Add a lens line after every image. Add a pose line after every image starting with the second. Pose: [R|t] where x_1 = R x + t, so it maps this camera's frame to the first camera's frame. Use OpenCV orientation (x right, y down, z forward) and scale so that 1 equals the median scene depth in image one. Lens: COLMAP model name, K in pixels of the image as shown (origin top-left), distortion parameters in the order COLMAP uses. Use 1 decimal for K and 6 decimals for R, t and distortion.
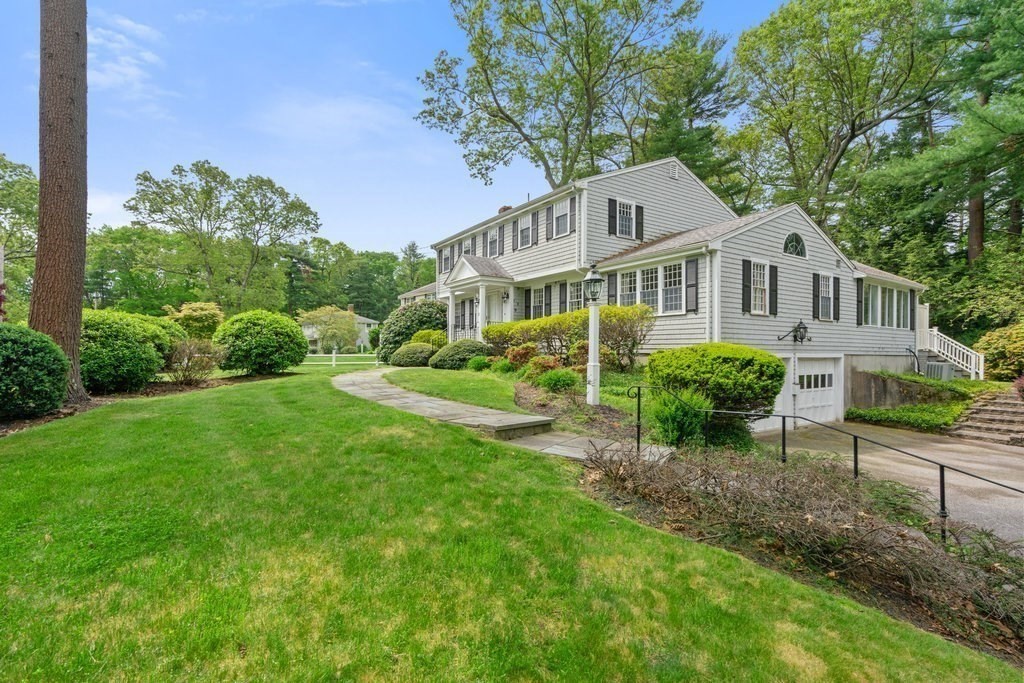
lens RADIAL K [[498.1, 0, 510.4], [0, 498.1, 343.3], [0, 0, 1]] dist [0.003026, 0.002797]
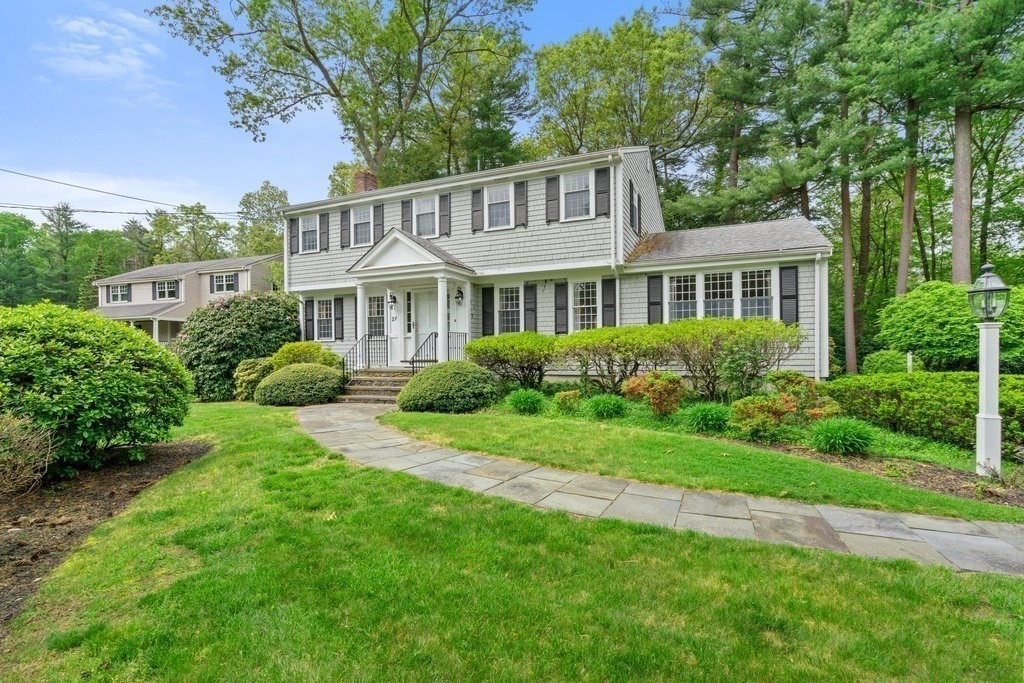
lens RADIAL K [[498.1, 0, 512.2], [0, 498.1, 352.0], [0, 0, 1]] dist [0.003026, 0.002797]
pose [[0.835779, -0.013297, 0.548905, -0.264822], [0.004585, 0.999841, 0.017239, -0.021176], [-0.549047, -0.011891, 0.835707, 0.293741]]
